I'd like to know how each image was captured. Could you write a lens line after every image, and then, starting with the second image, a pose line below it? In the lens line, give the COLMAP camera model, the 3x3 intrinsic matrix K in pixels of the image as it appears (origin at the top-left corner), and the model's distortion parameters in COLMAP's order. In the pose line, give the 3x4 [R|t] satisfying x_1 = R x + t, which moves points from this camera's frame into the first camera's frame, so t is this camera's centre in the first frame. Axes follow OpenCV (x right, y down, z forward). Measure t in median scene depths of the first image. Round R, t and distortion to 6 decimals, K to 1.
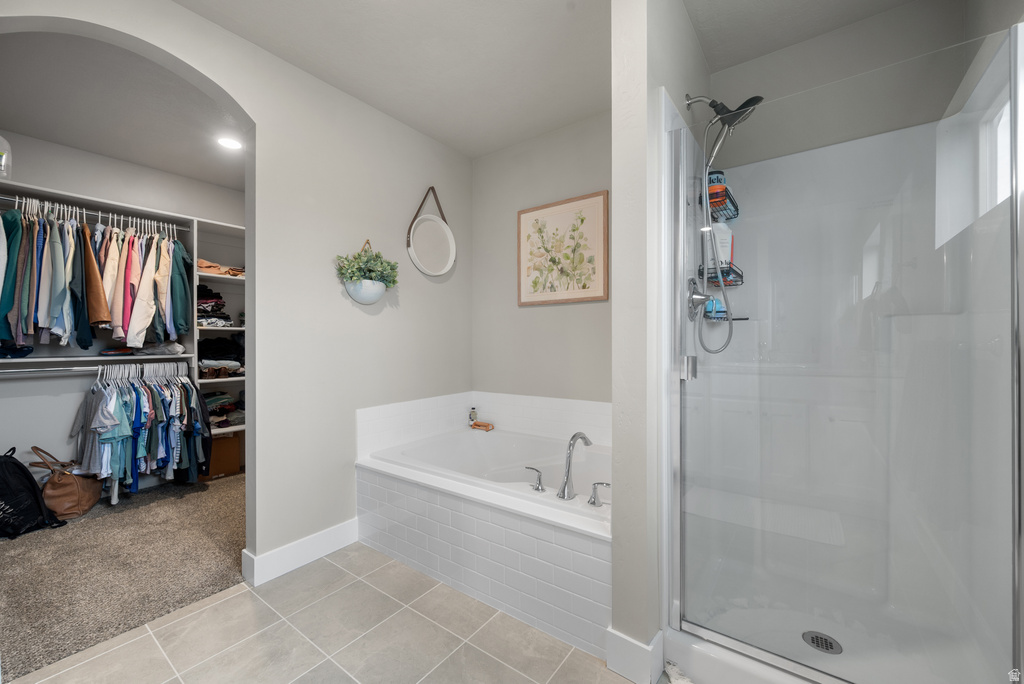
lens RADIAL K [[406.1, 0, 515.7], [0, 406.1, 339.7], [0, 0, 1]] dist [0.006806, 0.000361]
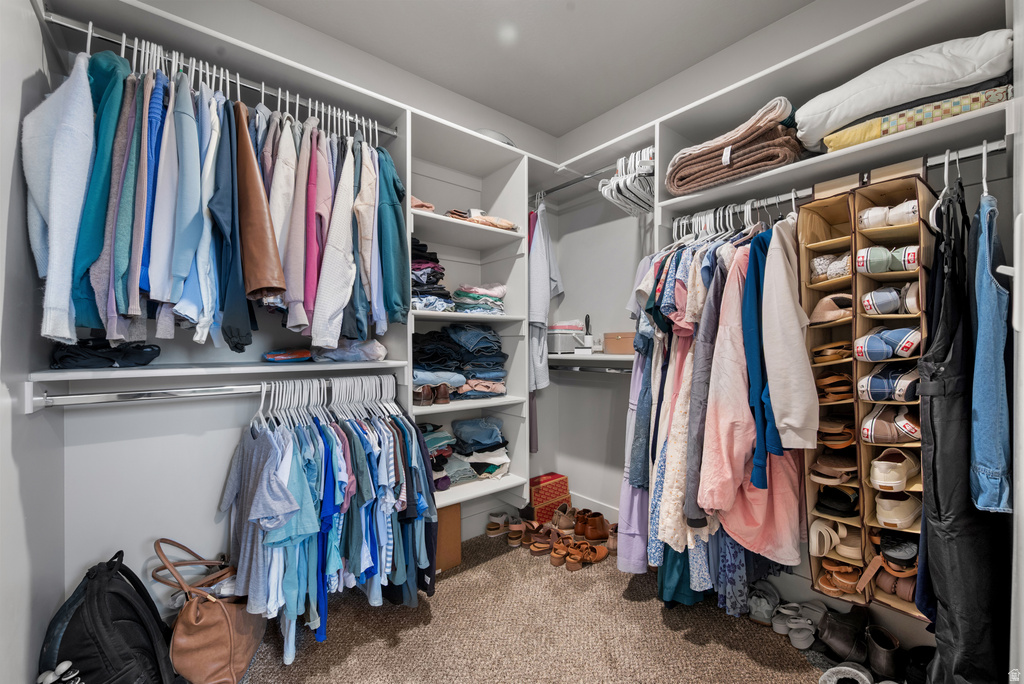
lens RADIAL K [[426.8, 0, 529.2], [0, 426.8, 345.1], [0, 0, 1]] dist [0.003154, -0.000212]
pose [[0.973843, 0.003206, -0.227201, -0.577752], [-0.001746, 0.999977, 0.006629, 0.012029], [0.227217, -0.006059, 0.973825, 0.561072]]
